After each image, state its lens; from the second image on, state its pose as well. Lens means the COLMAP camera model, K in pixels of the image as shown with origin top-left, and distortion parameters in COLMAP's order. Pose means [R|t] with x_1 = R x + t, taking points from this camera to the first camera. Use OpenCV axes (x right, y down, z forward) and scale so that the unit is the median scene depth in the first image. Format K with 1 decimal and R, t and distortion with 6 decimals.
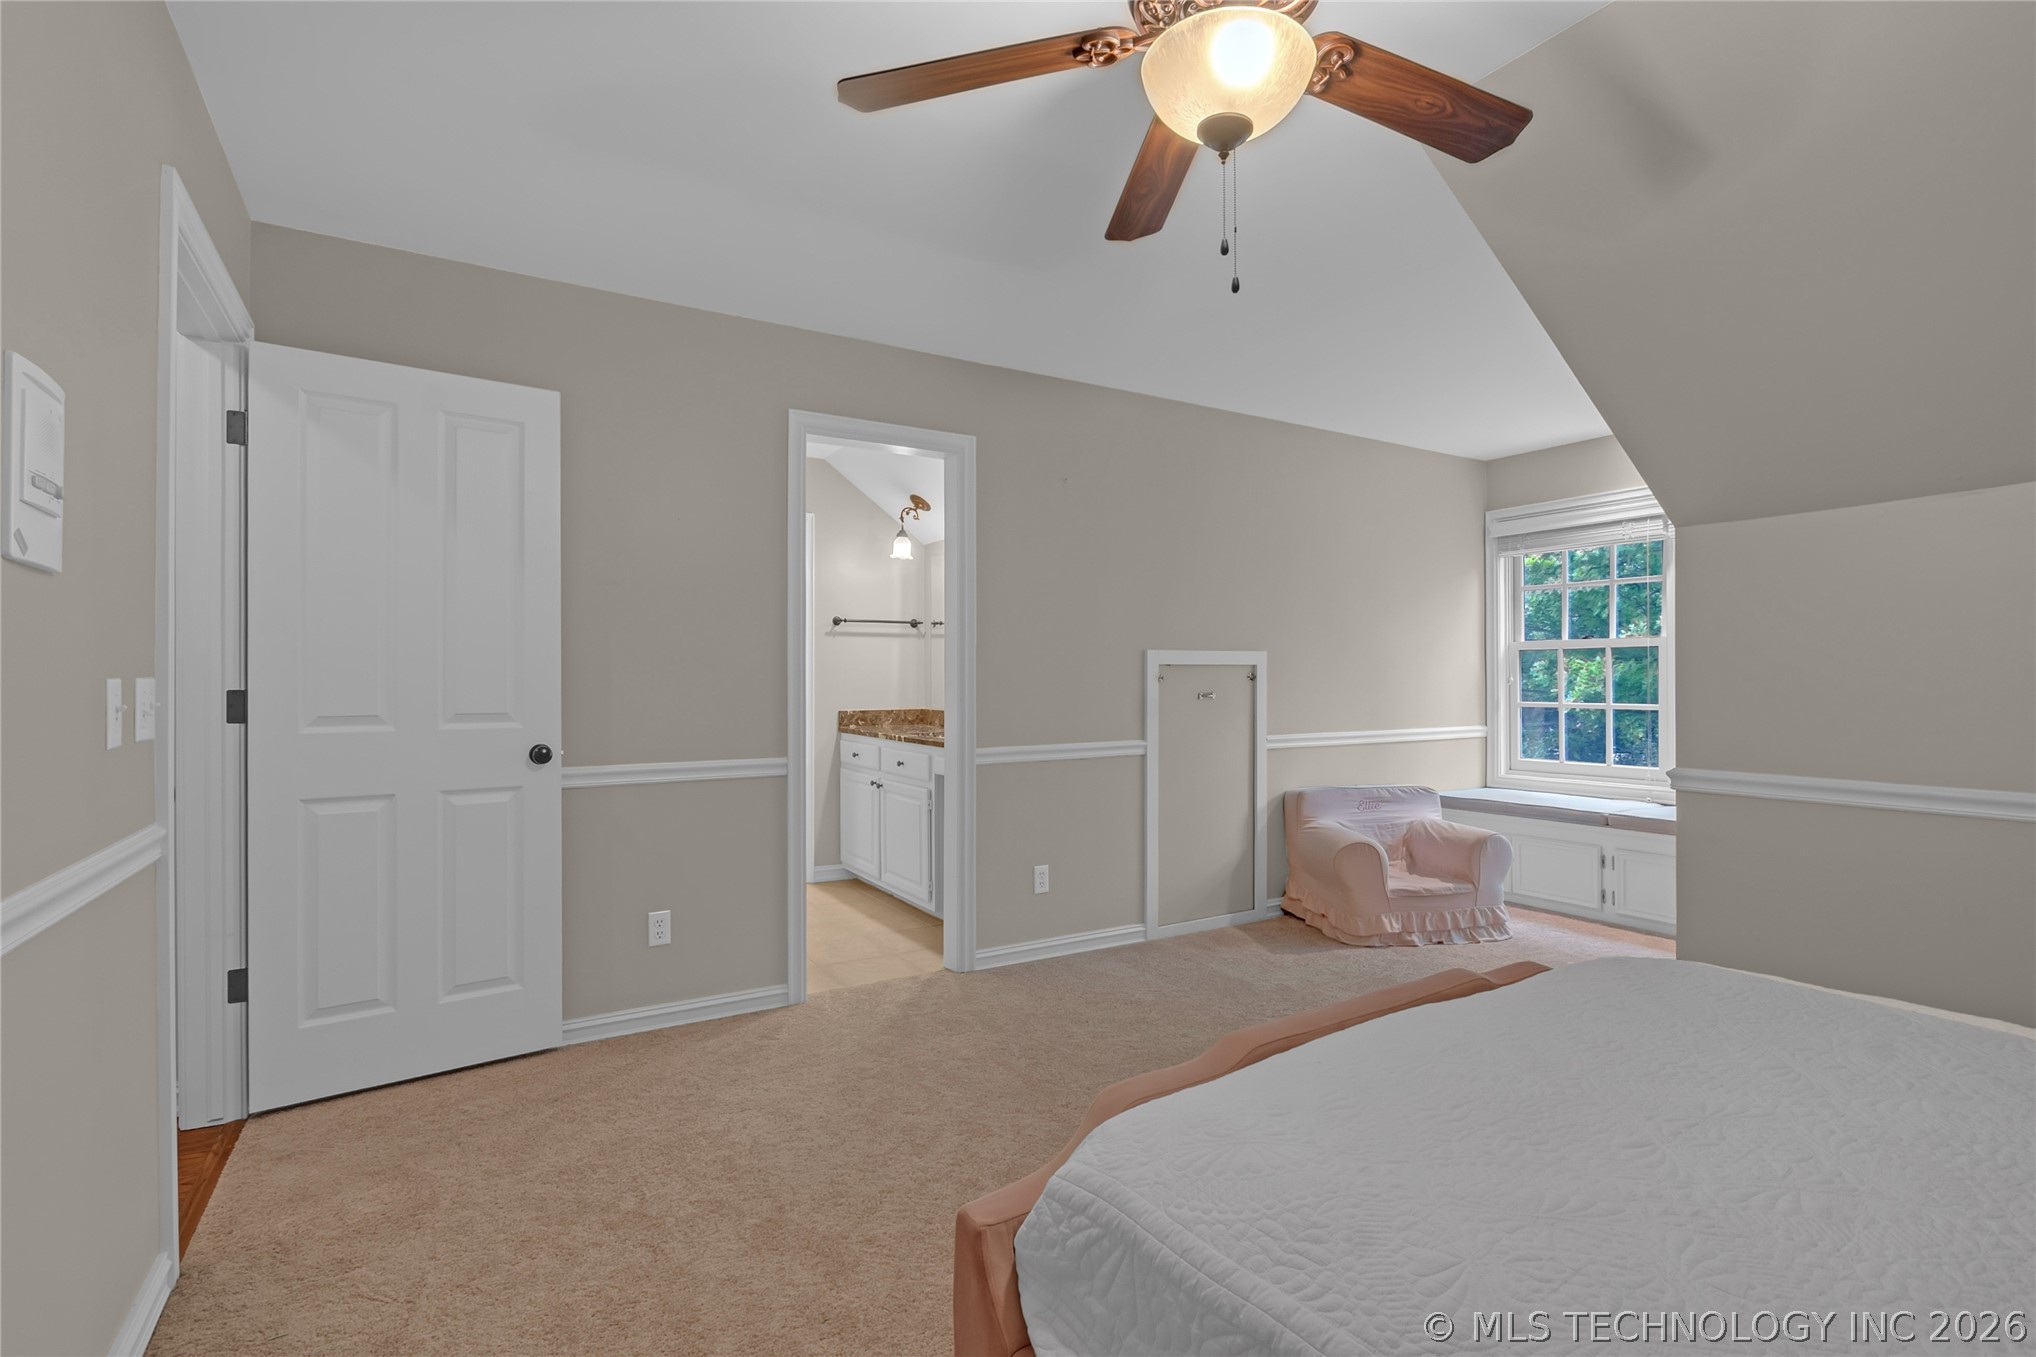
lens RADIAL K [[949.6, 0, 1001.6], [0, 949.6, 683.6], [0, 0, 1]] dist [-0.002884, -0.001583]
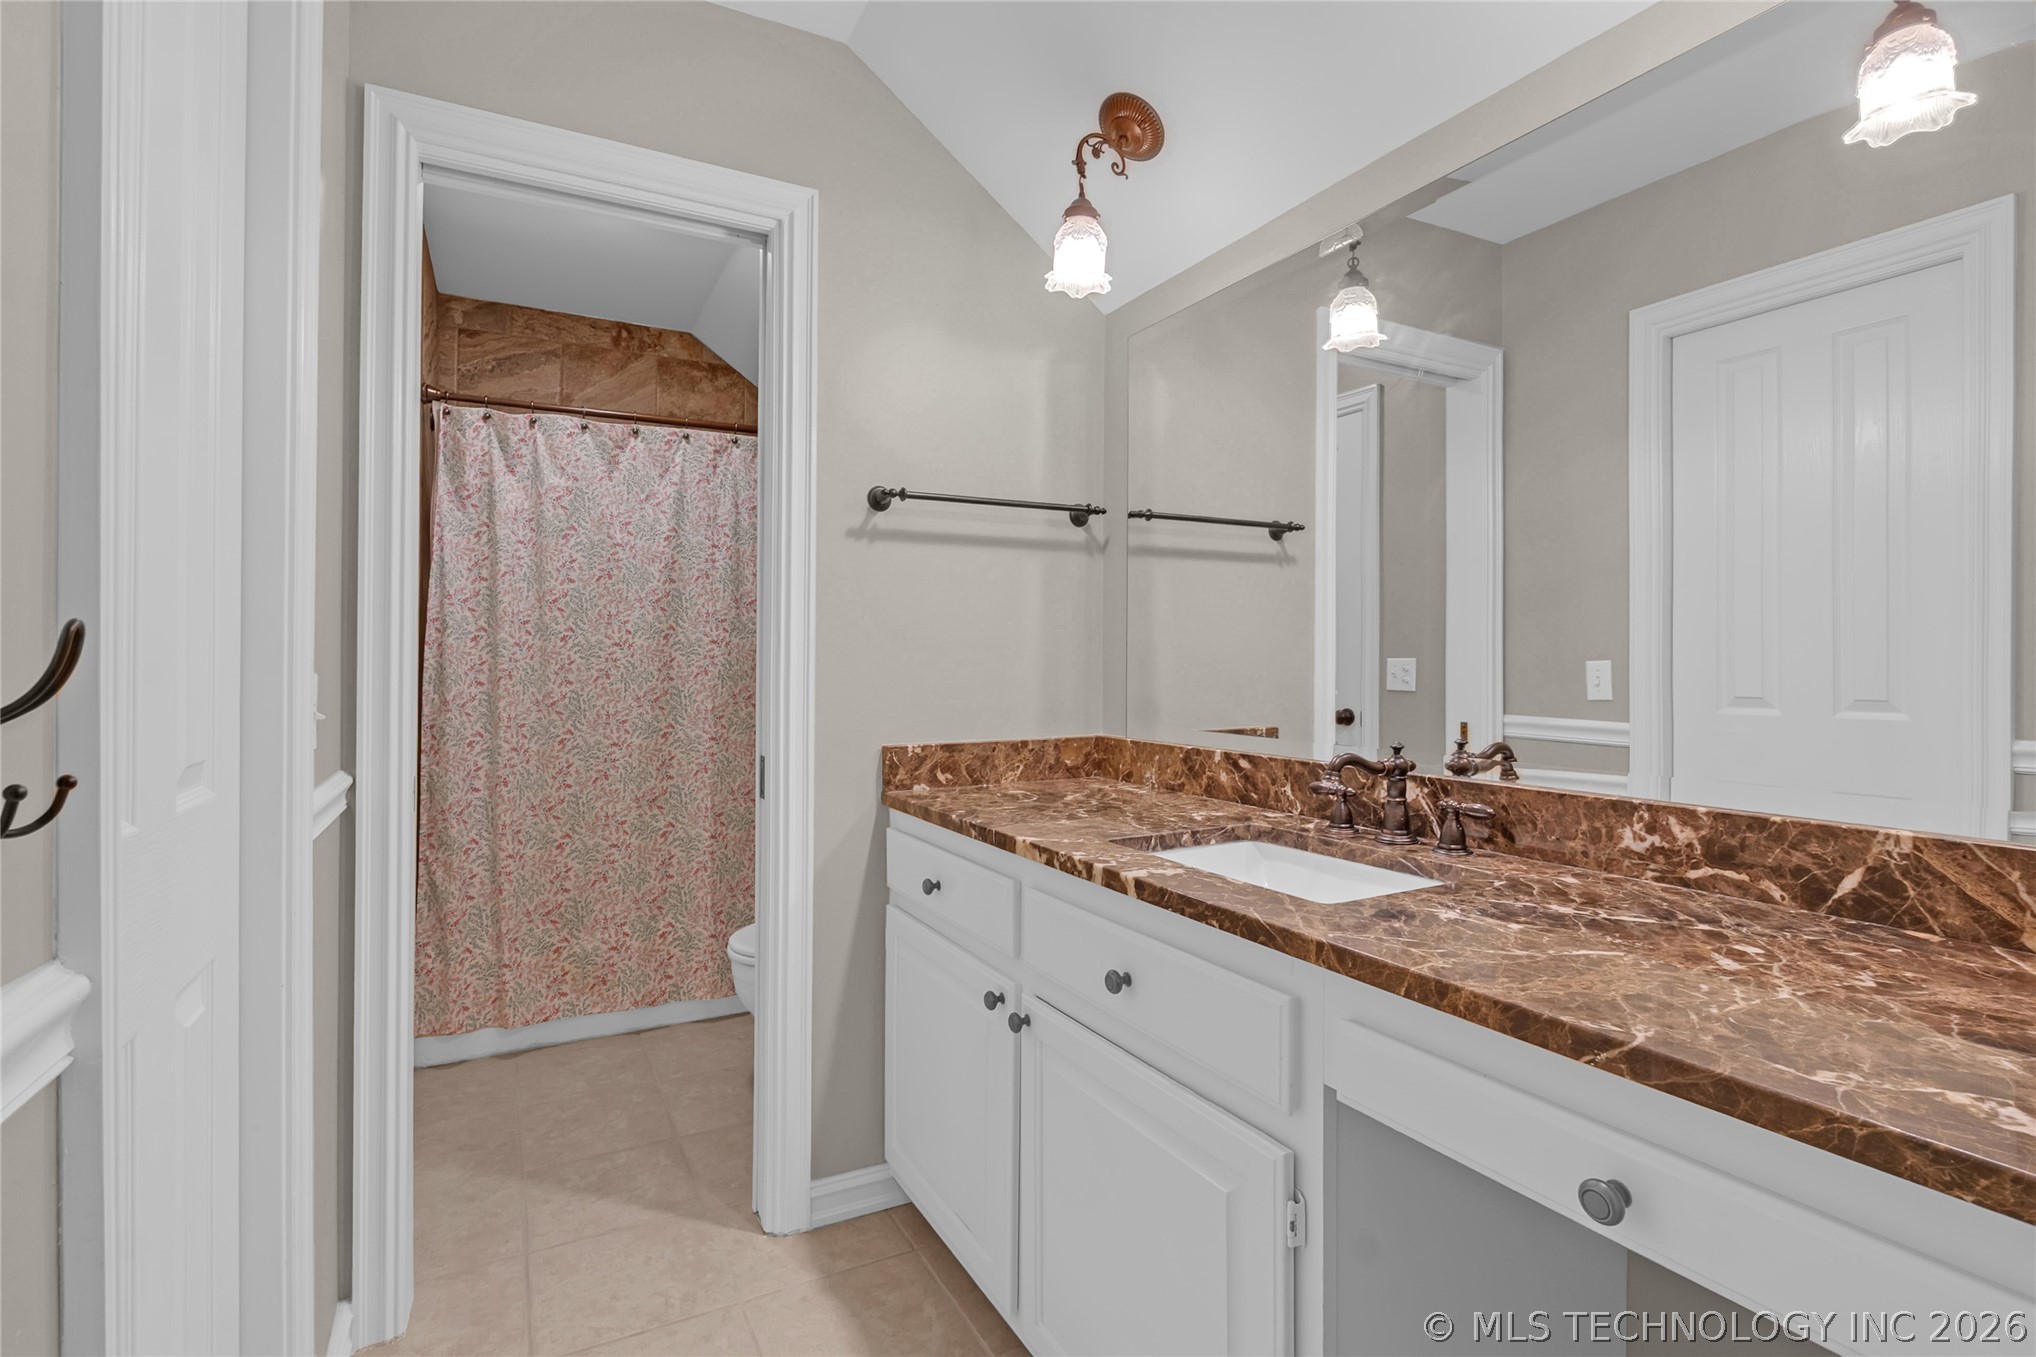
lens RADIAL K [[949.6, 0, 1020.4], [0, 949.6, 671.7], [0, 0, 1]] dist [-0.002884, -0.001583]
pose [[0.999560, 0.008925, -0.028272, -0.105561], [-0.009016, 0.999955, -0.003100, 0.001857], [0.028243, 0.003354, 0.999595, 0.619558]]
